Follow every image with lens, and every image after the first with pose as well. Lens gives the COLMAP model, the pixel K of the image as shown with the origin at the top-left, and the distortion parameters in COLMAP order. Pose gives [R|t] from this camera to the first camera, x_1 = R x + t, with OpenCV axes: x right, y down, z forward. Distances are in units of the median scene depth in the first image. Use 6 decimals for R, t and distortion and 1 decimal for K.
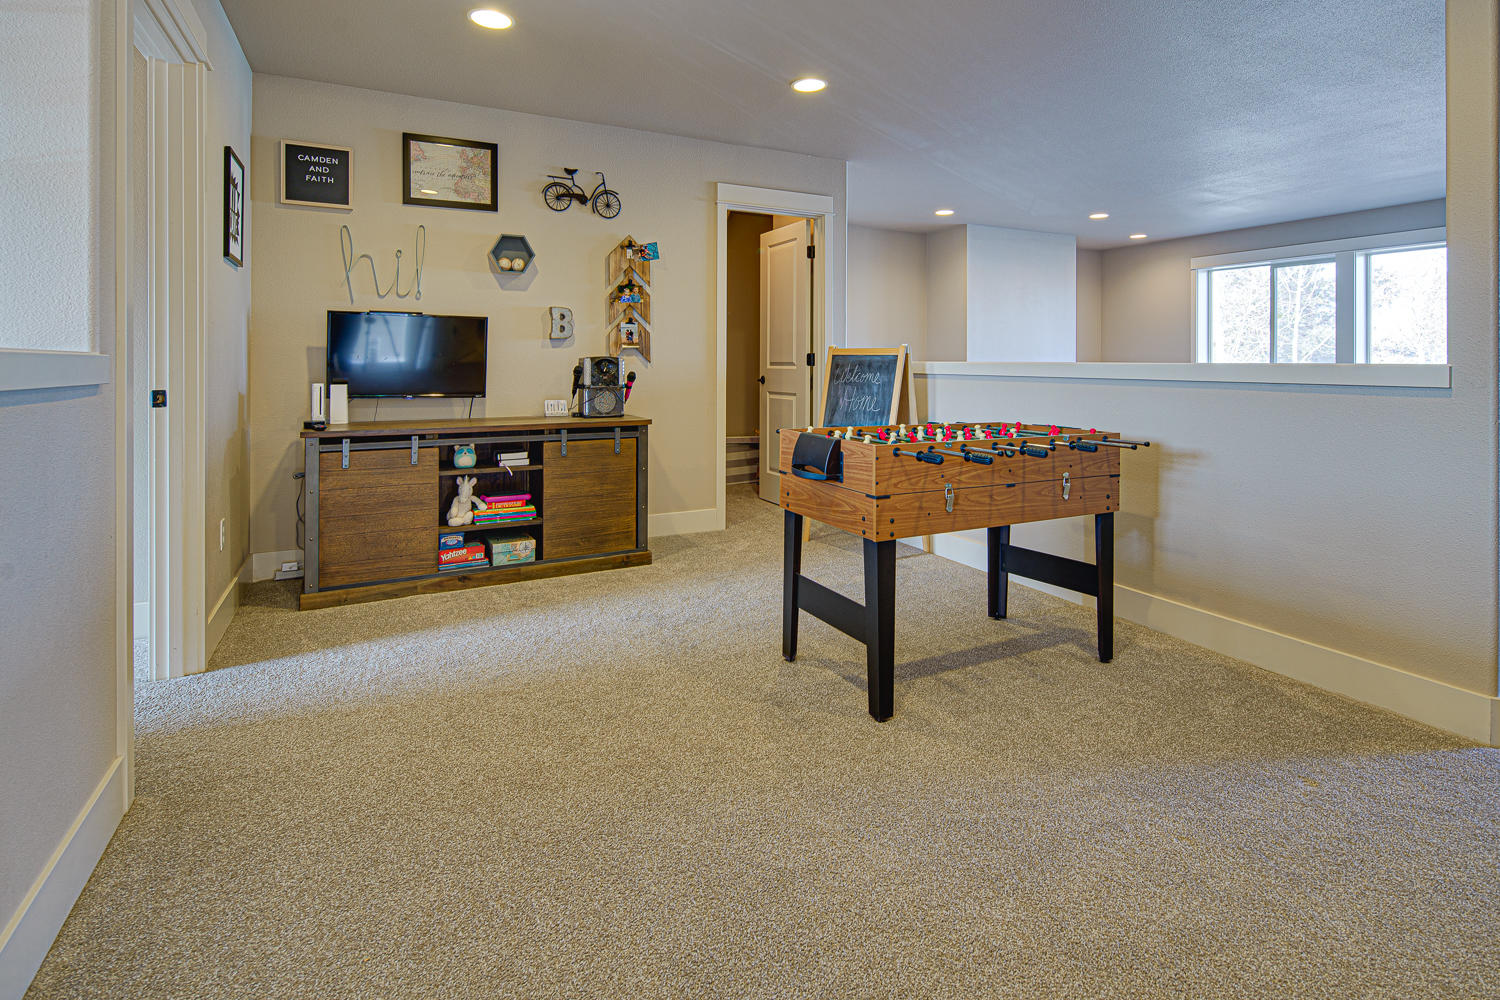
lens RADIAL K [[738.1, 0, 745.4], [0, 738.1, 380.2], [0, 0, 1]] dist [0.001177, 0.000107]
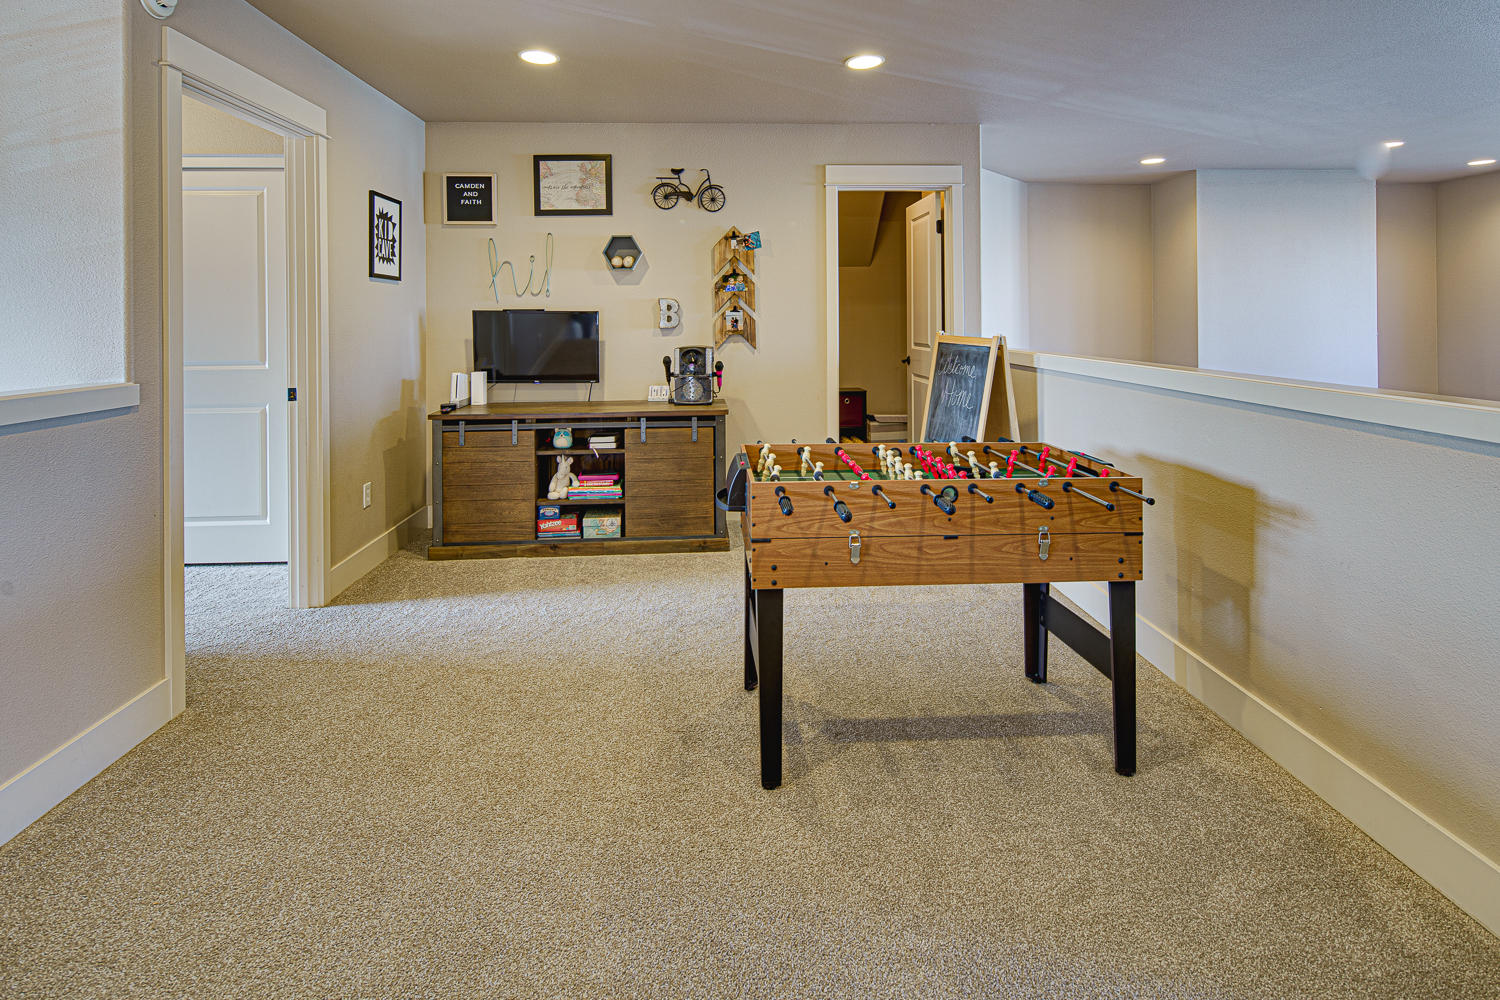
lens RADIAL K [[709.5, 0, 747.1], [0, 709.5, 327.4], [0, 0, 1]] dist [-0.000240, -0.001786]
pose [[0.912885, -0.003889, -0.408198, 0.316351], [0.002004, 0.999985, -0.005045, -0.059104], [0.408212, 0.003788, 0.912879, 0.119812]]
